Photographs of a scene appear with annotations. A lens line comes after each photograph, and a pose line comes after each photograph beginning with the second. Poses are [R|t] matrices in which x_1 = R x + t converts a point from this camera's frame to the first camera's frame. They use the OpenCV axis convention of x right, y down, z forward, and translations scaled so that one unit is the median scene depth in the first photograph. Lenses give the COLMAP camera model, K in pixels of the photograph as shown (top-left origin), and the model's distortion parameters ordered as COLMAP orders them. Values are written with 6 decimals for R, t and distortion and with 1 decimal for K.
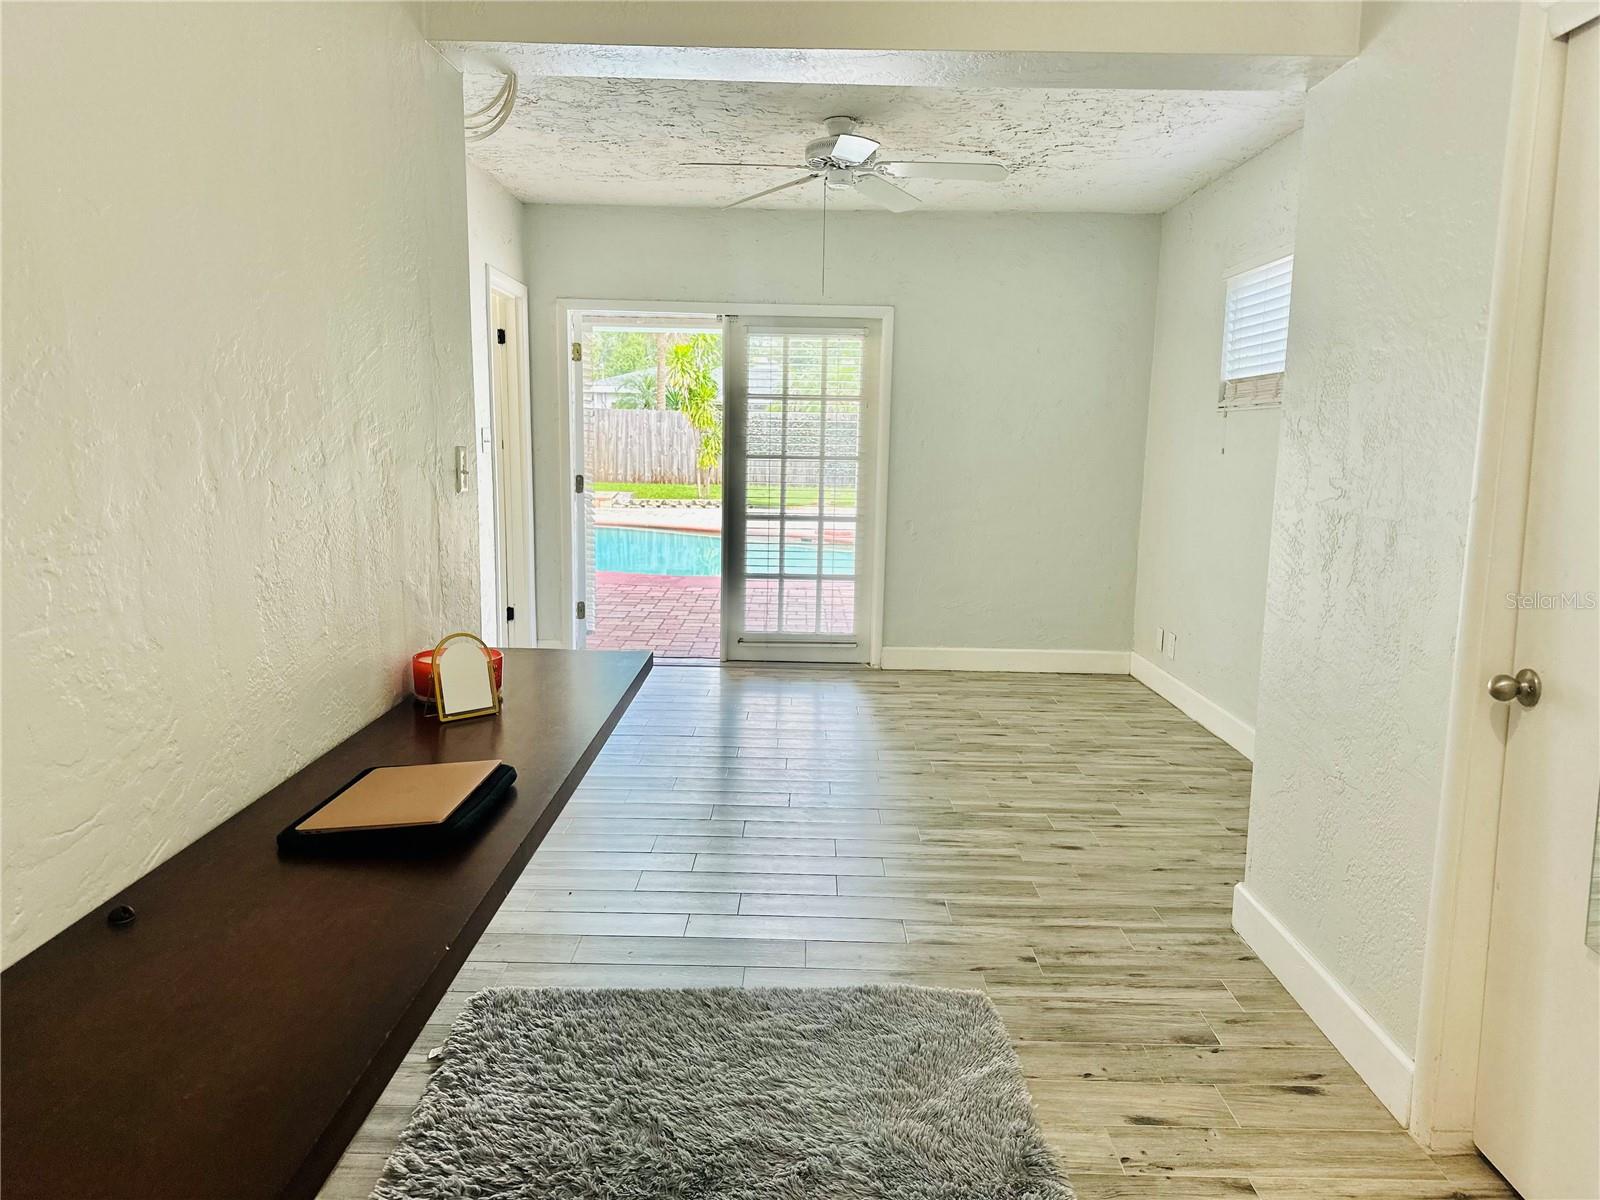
lens RADIAL K [[1118.3, 0, 794.5], [0, 1118.3, 596.0], [0, 0, 1]] dist [0.038500, -0.049022]
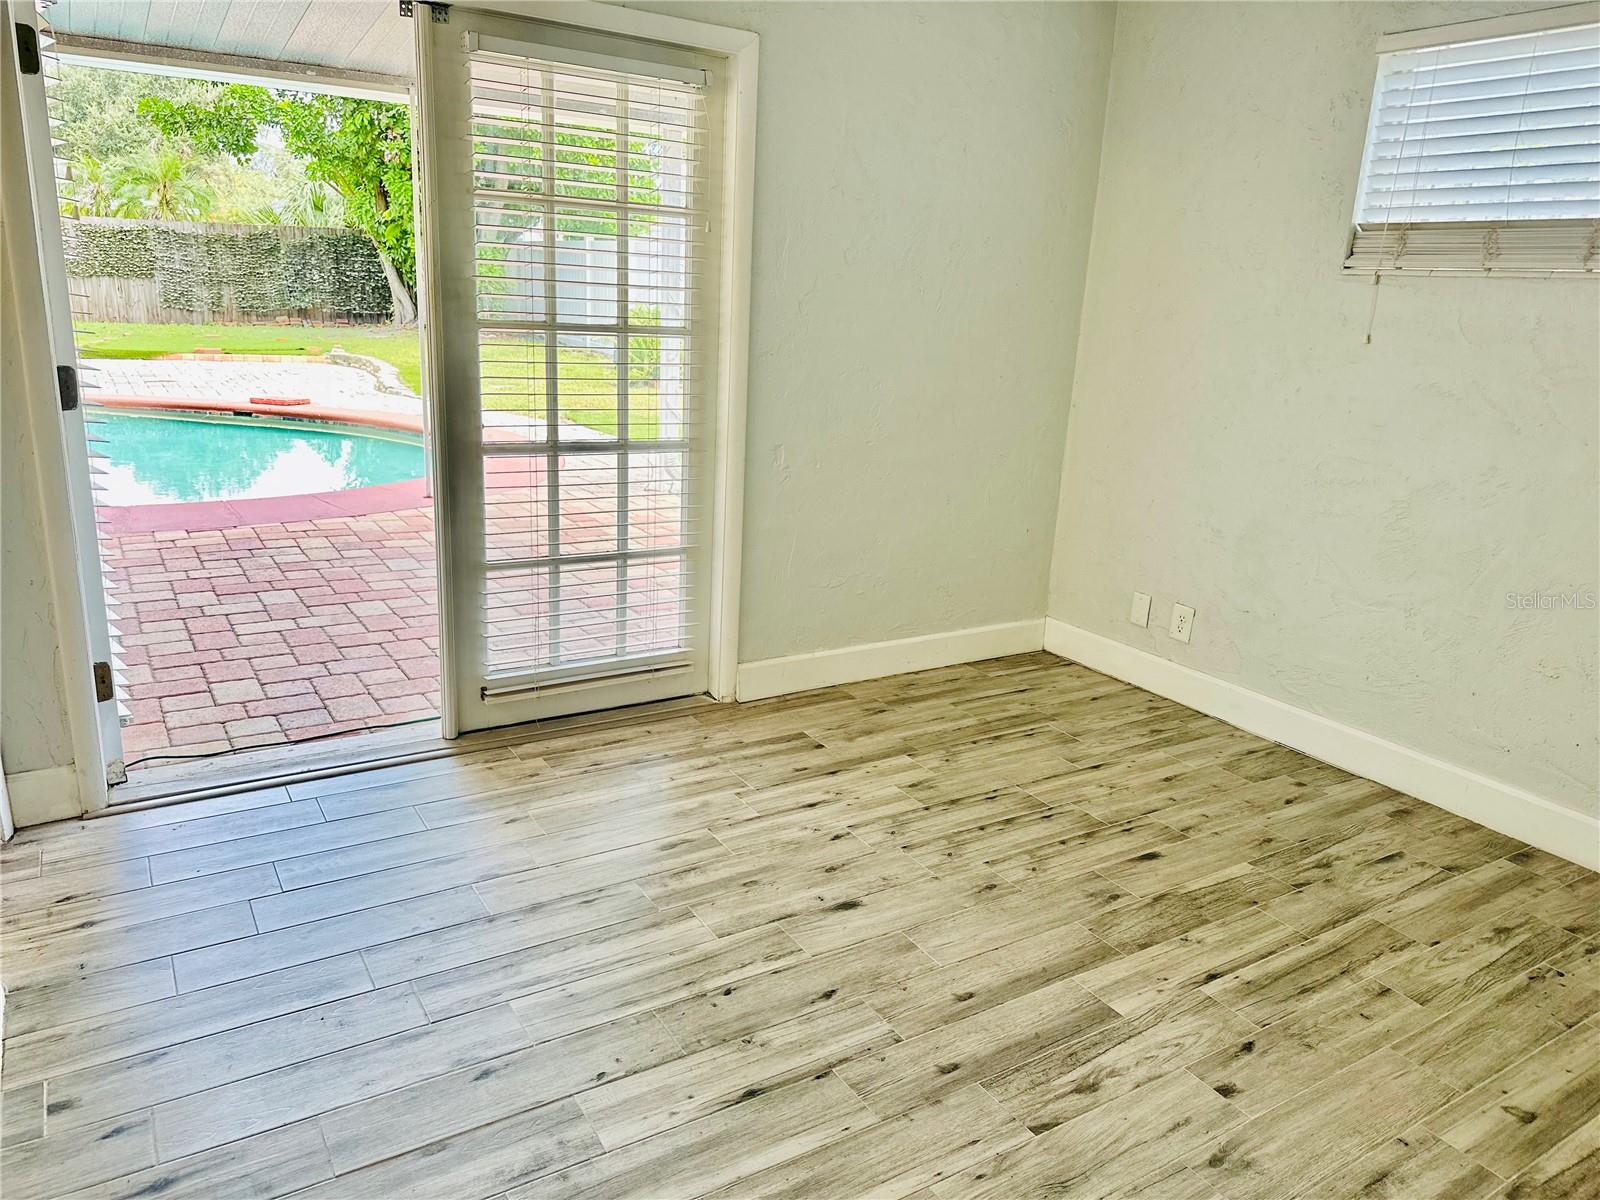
lens RADIAL K [[1118.3, 0, 806.1], [0, 1118.3, 609.2], [0, 0, 1]] dist [0.038500, -0.049022]
pose [[0.835944, -0.127405, 0.533821, -0.211670], [0.041012, 0.984463, 0.170735, -0.086976], [-0.547279, -0.120832, 0.828182, 0.541793]]
